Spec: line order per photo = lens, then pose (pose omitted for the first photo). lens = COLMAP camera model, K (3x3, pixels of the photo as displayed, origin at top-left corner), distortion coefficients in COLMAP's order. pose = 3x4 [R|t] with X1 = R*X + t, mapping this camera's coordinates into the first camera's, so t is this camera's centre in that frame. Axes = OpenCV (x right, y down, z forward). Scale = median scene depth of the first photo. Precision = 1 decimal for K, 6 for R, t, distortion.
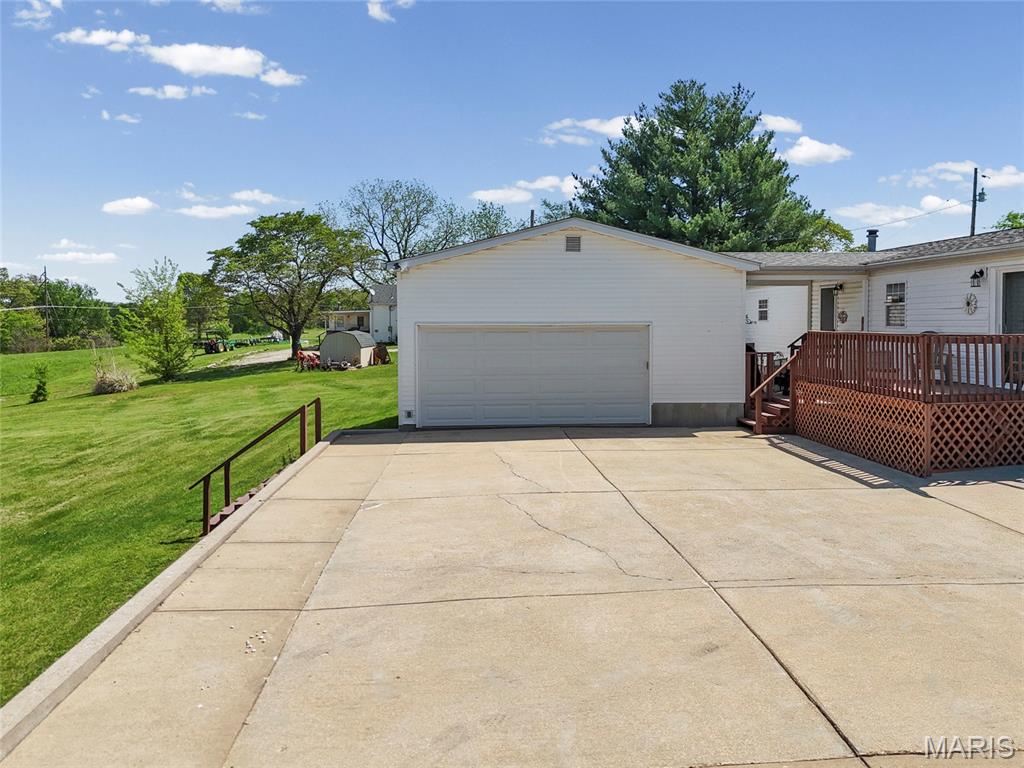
lens RADIAL K [[769.7, 0, 513.5], [0, 769.7, 346.8], [0, 0, 1]] dist [0.079987, -0.097445]
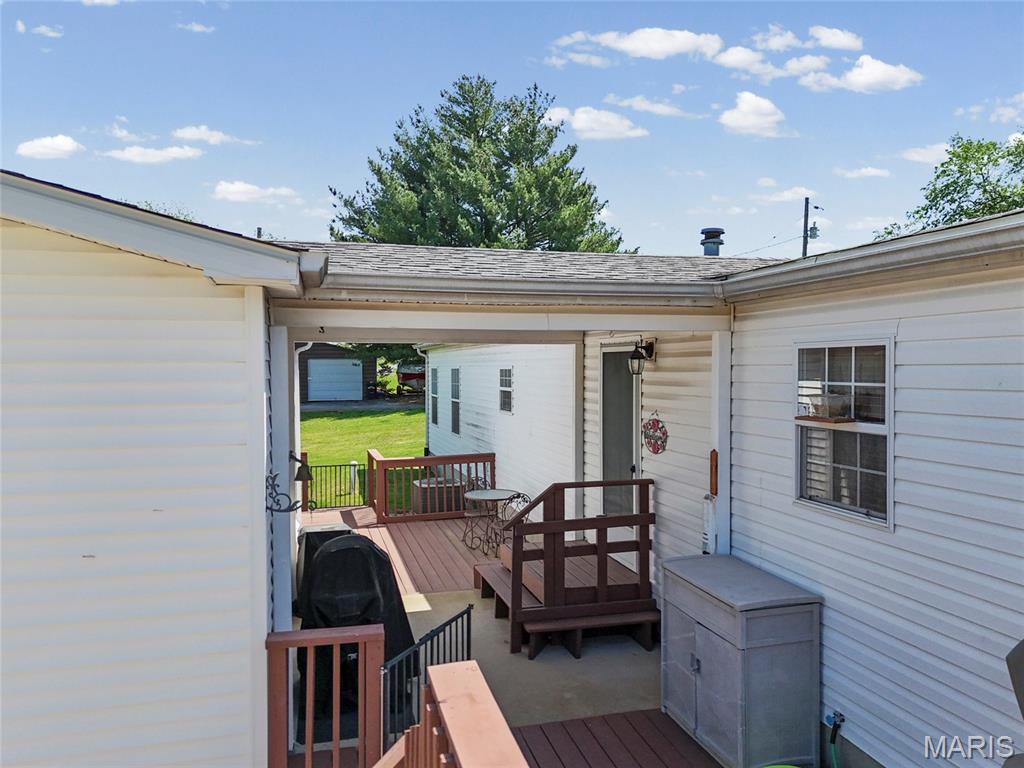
lens RADIAL K [[751.7, 0, 510.1], [0, 751.7, 384.7], [0, 0, 1]] dist [0.084491, -0.087565]
pose [[0.979183, -0.004816, 0.202925, 0.108284], [0.006955, 0.999927, -0.009831, -0.021860], [-0.202863, 0.011038, 0.979145, 0.253801]]
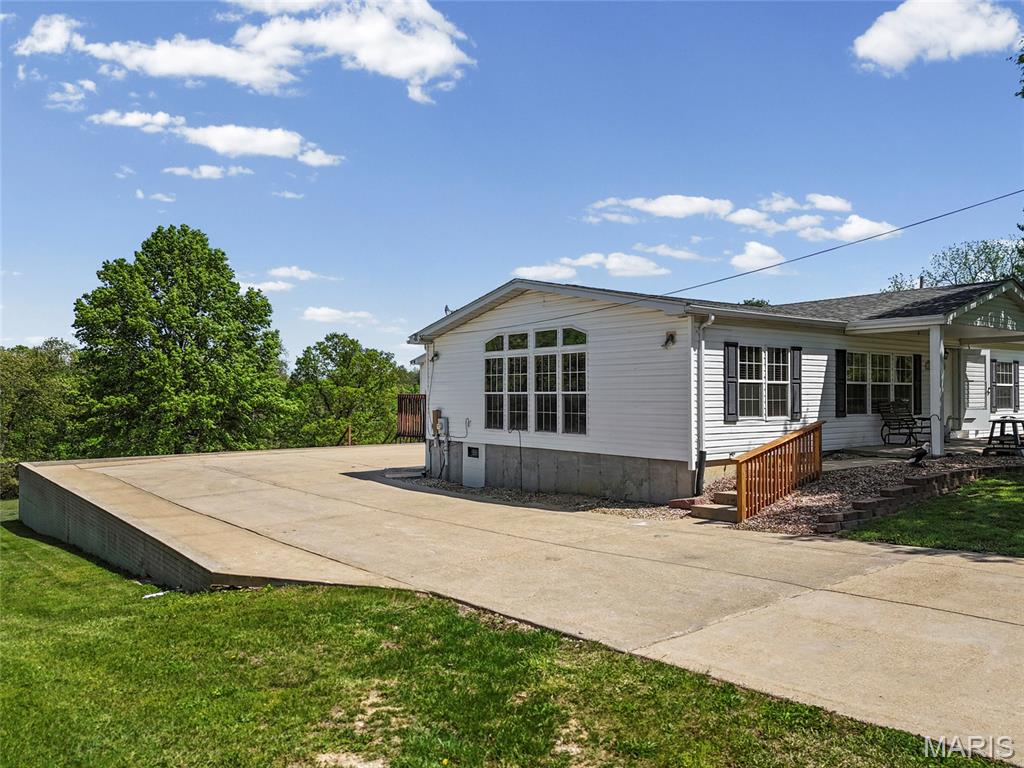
lens RADIAL K [[751.7, 0, 510.1], [0, 751.7, 384.7], [0, 0, 1]] dist [0.084491, -0.087565]
pose [[0.569202, -0.008927, -0.822149, 0.514240], [-0.026972, 0.999200, -0.029524, 0.002334], [0.821755, 0.038980, 0.568506, 0.026895]]
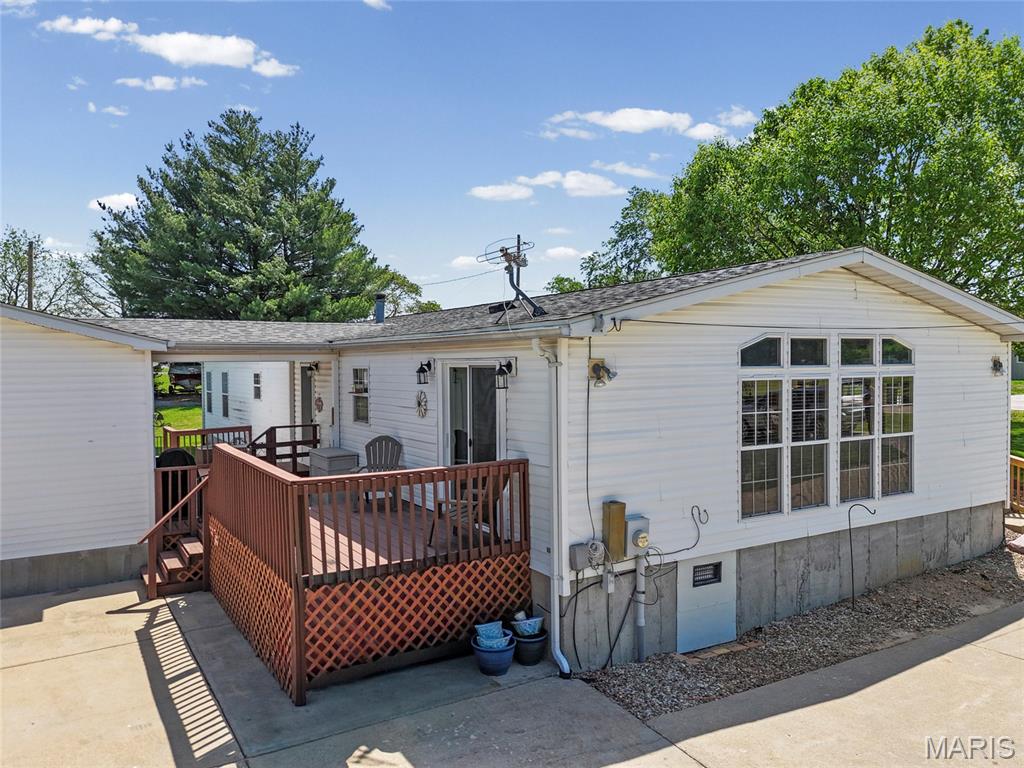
lens RADIAL K [[751.7, 0, 510.1], [0, 751.7, 384.7], [0, 0, 1]] dist [0.084491, -0.087565]
pose [[0.884094, -0.017611, 0.466978, 0.088046], [0.021327, 0.999769, -0.002673, -0.019536], [-0.466823, 0.012322, 0.884265, 0.084553]]
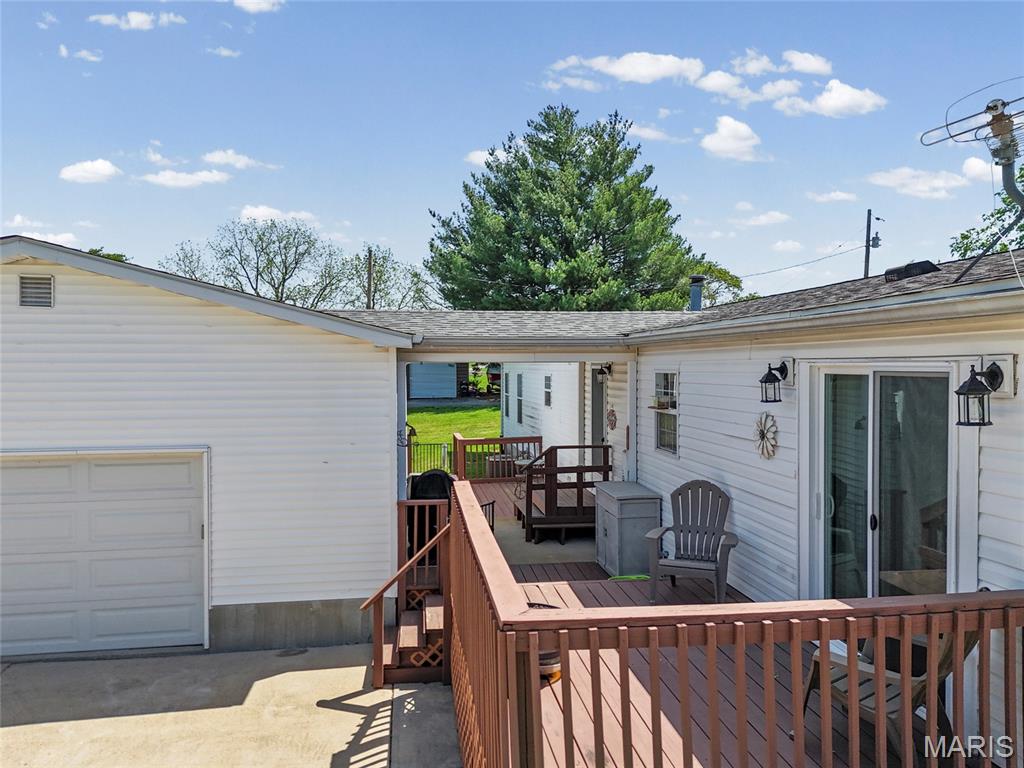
lens RADIAL K [[751.7, 0, 510.1], [0, 751.7, 384.7], [0, 0, 1]] dist [0.084491, -0.087565]
pose [[0.997101, -0.000969, 0.076077, 0.112395], [0.001570, 0.999968, -0.007845, -0.022639], [-0.076067, 0.007941, 0.997071, 0.159969]]
